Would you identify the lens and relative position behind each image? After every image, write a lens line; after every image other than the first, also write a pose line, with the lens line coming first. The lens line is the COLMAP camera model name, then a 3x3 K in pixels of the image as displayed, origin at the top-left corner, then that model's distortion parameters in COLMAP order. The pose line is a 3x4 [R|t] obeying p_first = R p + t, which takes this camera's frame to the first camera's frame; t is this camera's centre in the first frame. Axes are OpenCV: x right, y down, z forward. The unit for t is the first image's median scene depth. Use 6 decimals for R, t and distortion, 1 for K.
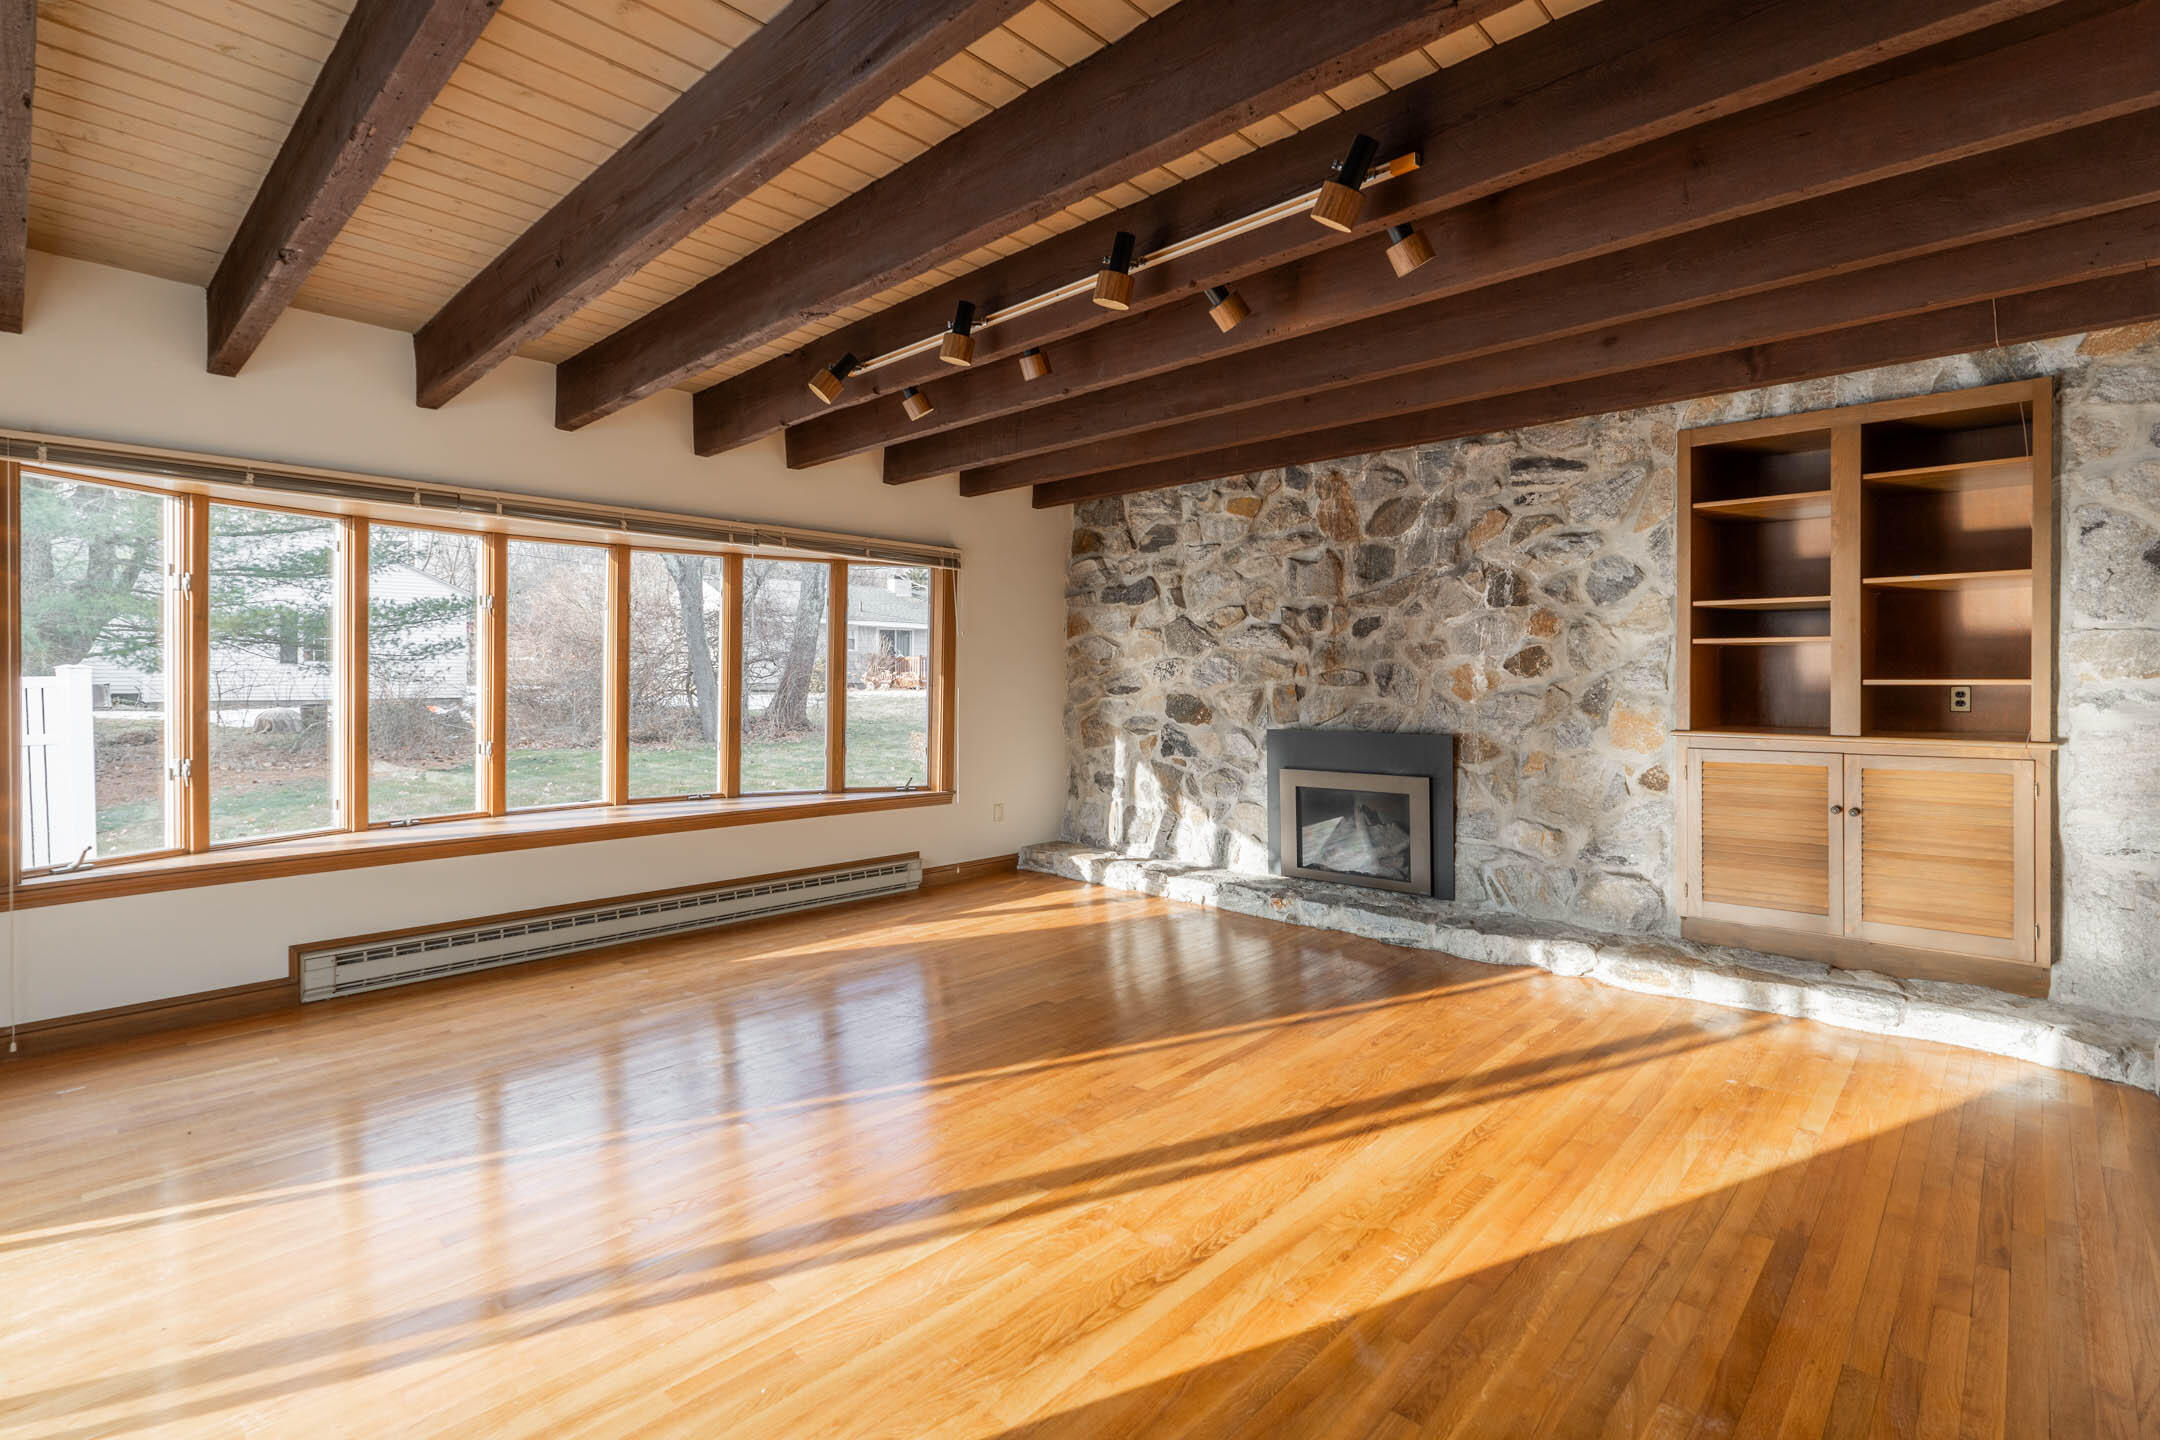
lens RADIAL K [[1025.0, 0, 1076.9], [0, 1025.0, 689.7], [0, 0, 1]] dist [-0.002665, 0.001694]
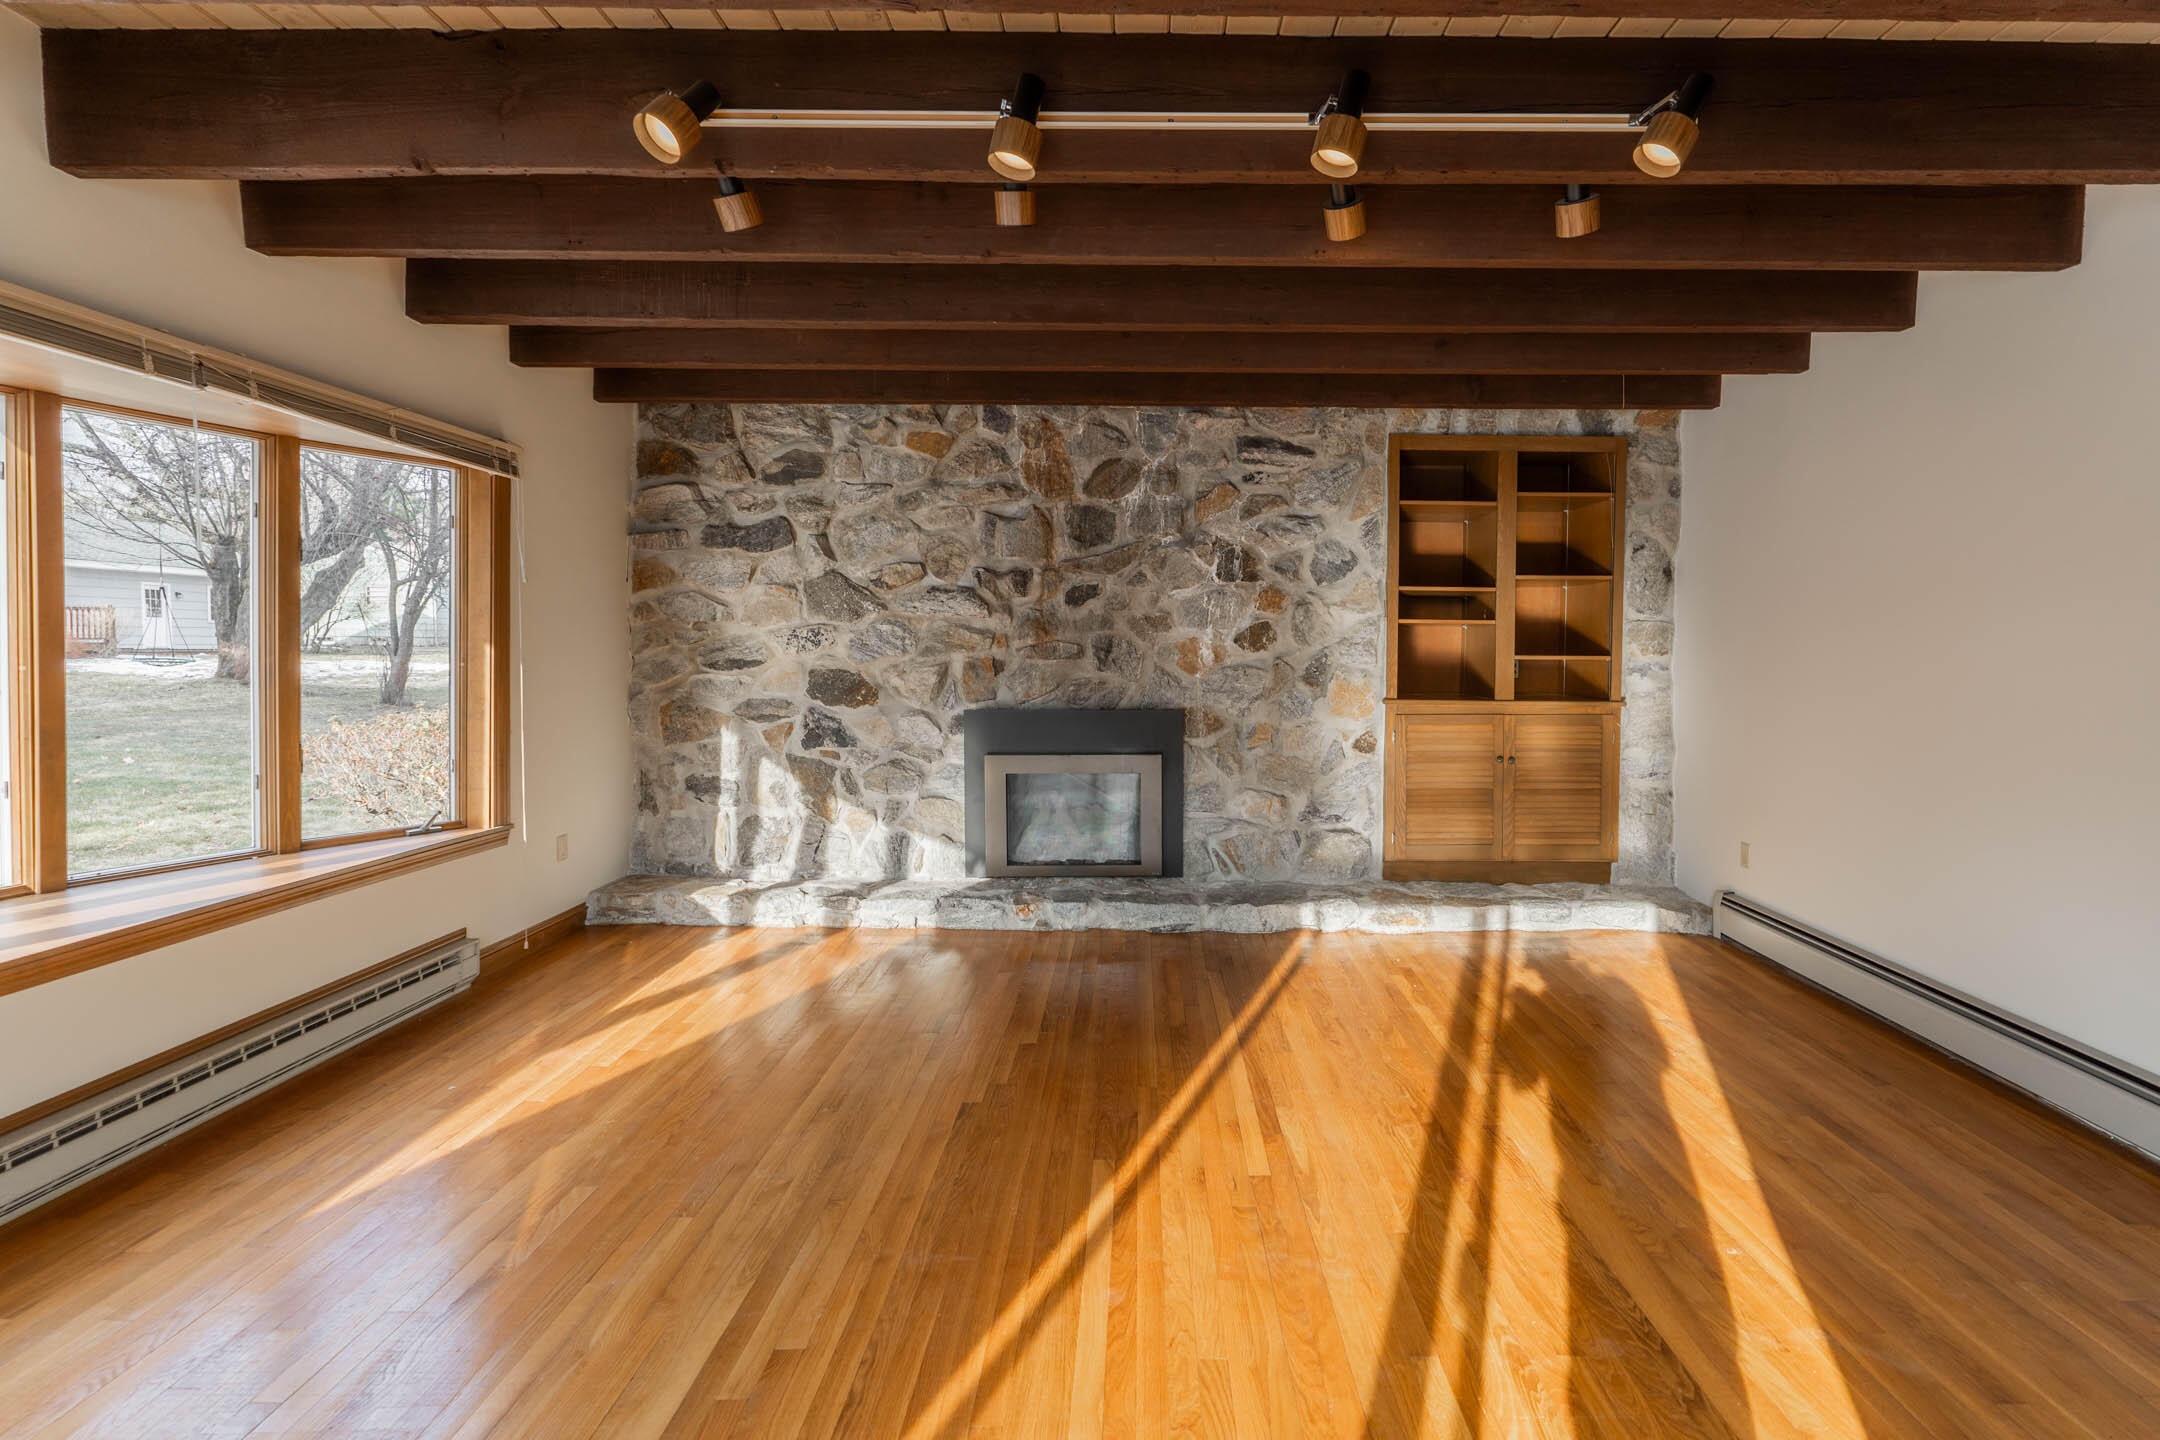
lens RADIAL K [[1025.0, 0, 1148.0], [0, 1025.0, 691.7], [0, 0, 1]] dist [-0.002665, 0.001694]
pose [[0.713569, -0.027113, 0.700060, -0.345411], [0.000765, 0.999280, 0.037921, -0.010168], [-0.700584, -0.026523, 0.713077, 0.320060]]
